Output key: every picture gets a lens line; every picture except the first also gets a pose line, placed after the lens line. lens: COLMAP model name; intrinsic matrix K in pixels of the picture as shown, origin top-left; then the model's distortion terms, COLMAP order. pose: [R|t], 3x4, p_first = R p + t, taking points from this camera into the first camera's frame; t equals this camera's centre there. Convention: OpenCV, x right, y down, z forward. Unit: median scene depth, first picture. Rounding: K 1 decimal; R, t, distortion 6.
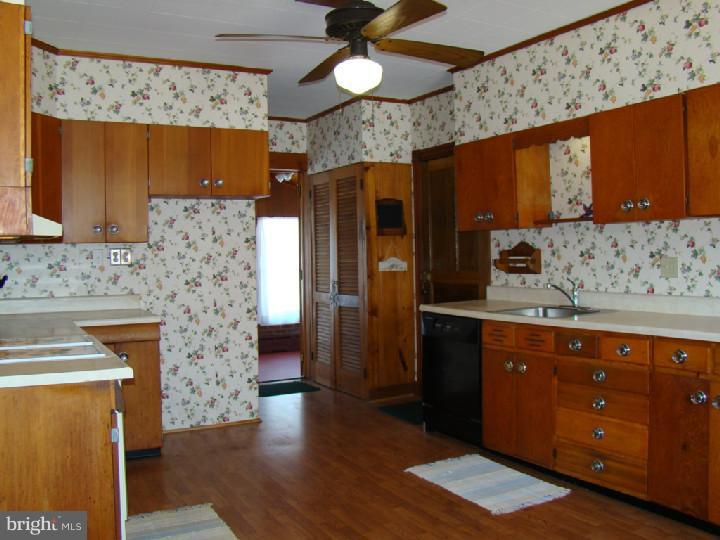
lens RADIAL K [[663.8, 0, 342.3], [0, 663.8, 268.6], [0, 0, 1]] dist [-0.161306, 0.010699]
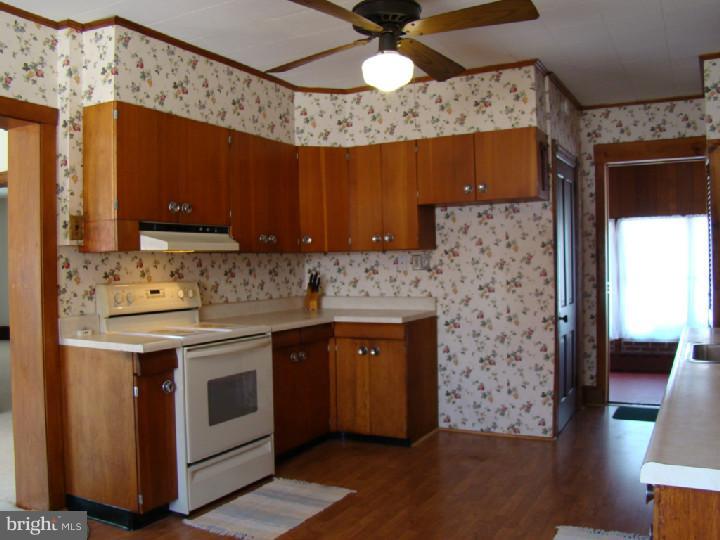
lens RADIAL K [[663.8, 0, 342.3], [0, 663.8, 268.6], [0, 0, 1]] dist [-0.161306, 0.010699]
pose [[0.527998, 0.011434, -0.849169, 0.518328], [-0.008032, 0.999932, 0.008470, -0.015275], [0.849208, 0.002348, 0.528054, 0.290000]]
